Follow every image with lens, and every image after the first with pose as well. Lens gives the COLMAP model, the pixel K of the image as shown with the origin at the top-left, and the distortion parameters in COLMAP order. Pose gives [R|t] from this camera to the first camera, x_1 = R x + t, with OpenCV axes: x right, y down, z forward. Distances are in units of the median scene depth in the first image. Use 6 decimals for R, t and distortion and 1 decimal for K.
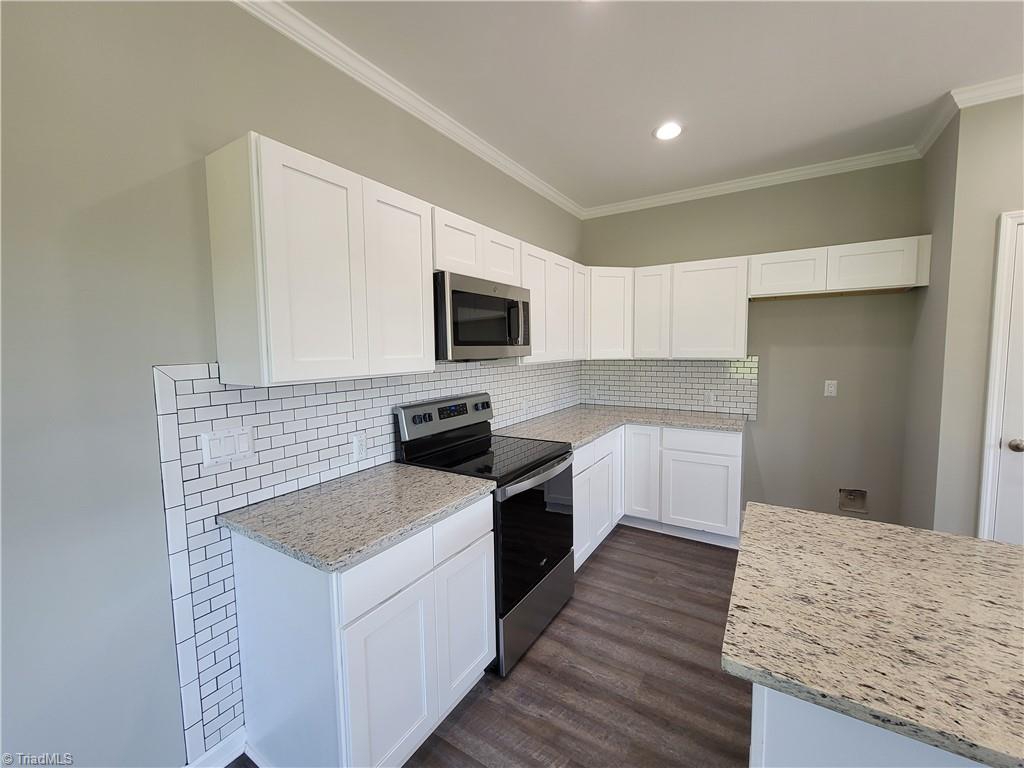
lens RADIAL K [[421.4, 0, 506.9], [0, 421.4, 378.9], [0, 0, 1]] dist [-0.007199, -0.000202]
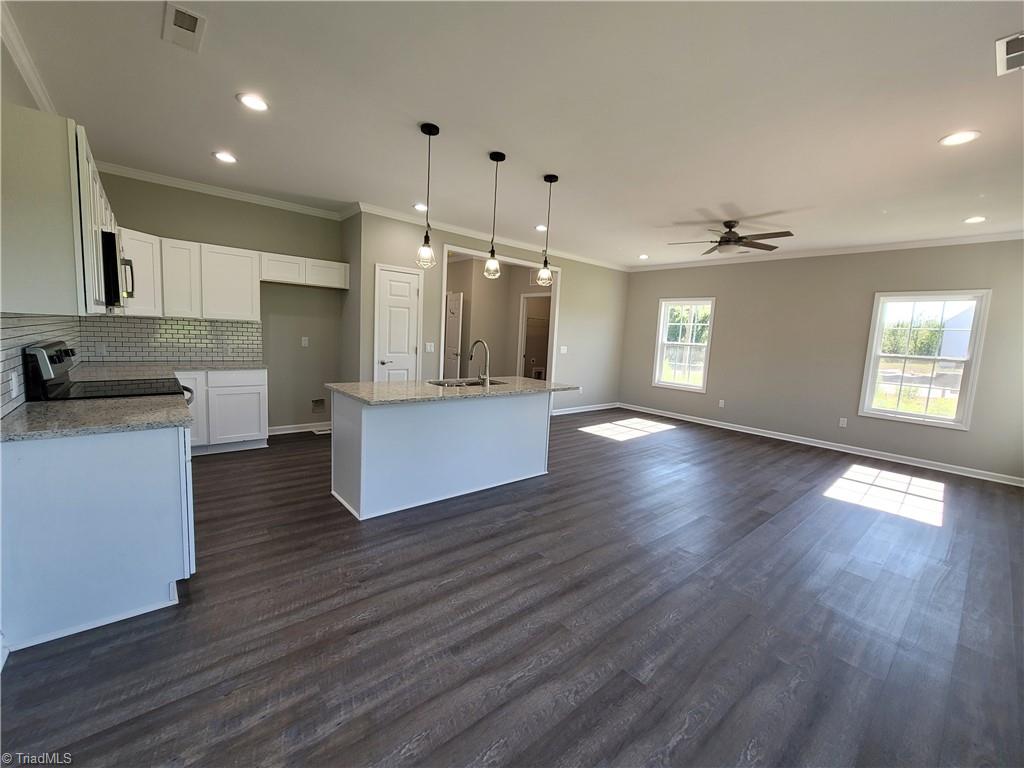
lens RADIAL K [[418.3, 0, 512.0], [0, 418.3, 384.0], [0, 0, 1]] dist [-0.012746, -0.000068]
pose [[0.284903, -0.088353, 0.954476, -0.849326], [0.018831, 0.996067, 0.086582, 0.086861], [-0.958371, -0.006693, 0.285446, -0.390414]]
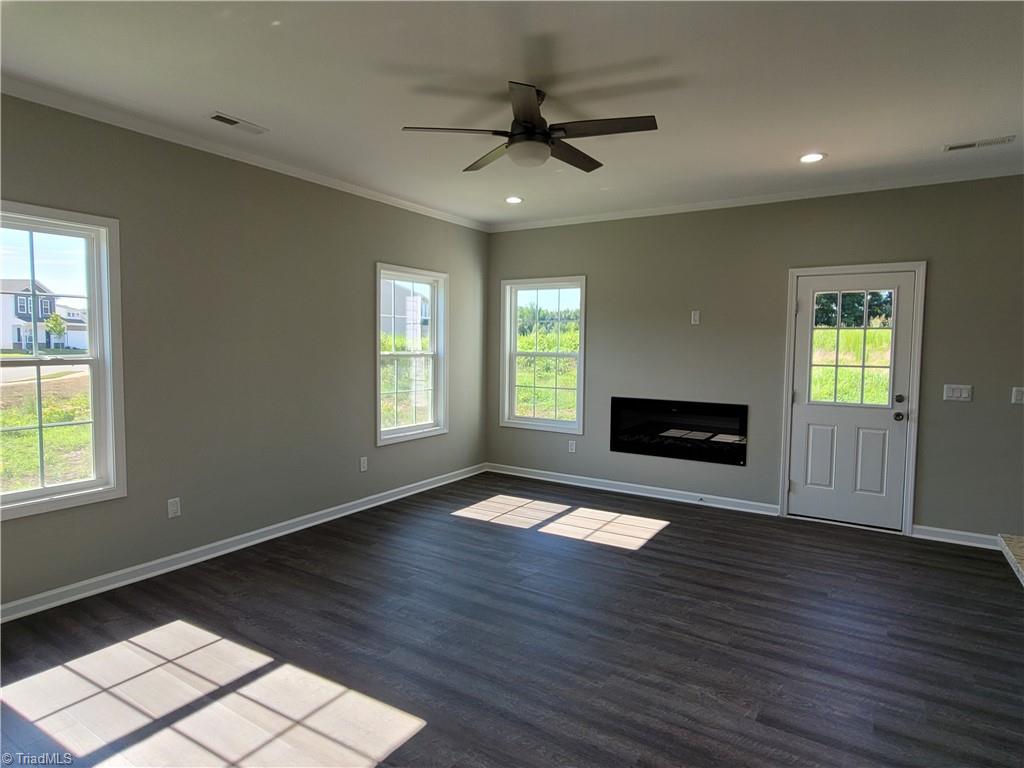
lens RADIAL K [[586.7, 0, 502.7], [0, 586.7, 379.1], [0, 0, 1]] dist [-0.001428, -0.001665]
pose [[-0.999999, 0.000999, 0.001257, 1.642703], [0.001162, 0.990574, 0.136971, -0.058711], [-0.001108, 0.136972, -0.990574, 0.618117]]
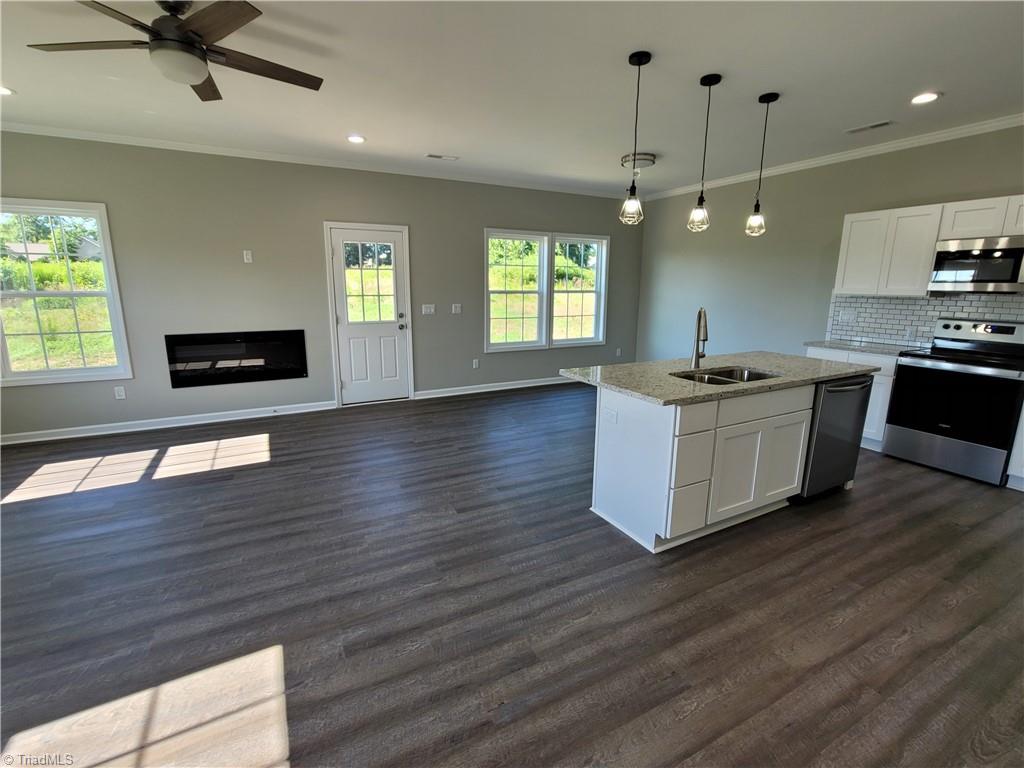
lens RADIAL K [[465.6, 0, 512.0], [0, 465.6, 384.0], [0, 0, 1]] dist [-0.008004, 0.000267]
pose [[-0.490997, 0.193451, -0.849411, 2.203047], [-0.065557, 0.964063, 0.257457, -0.043581], [0.868691, 0.182095, -0.460670, 0.369737]]
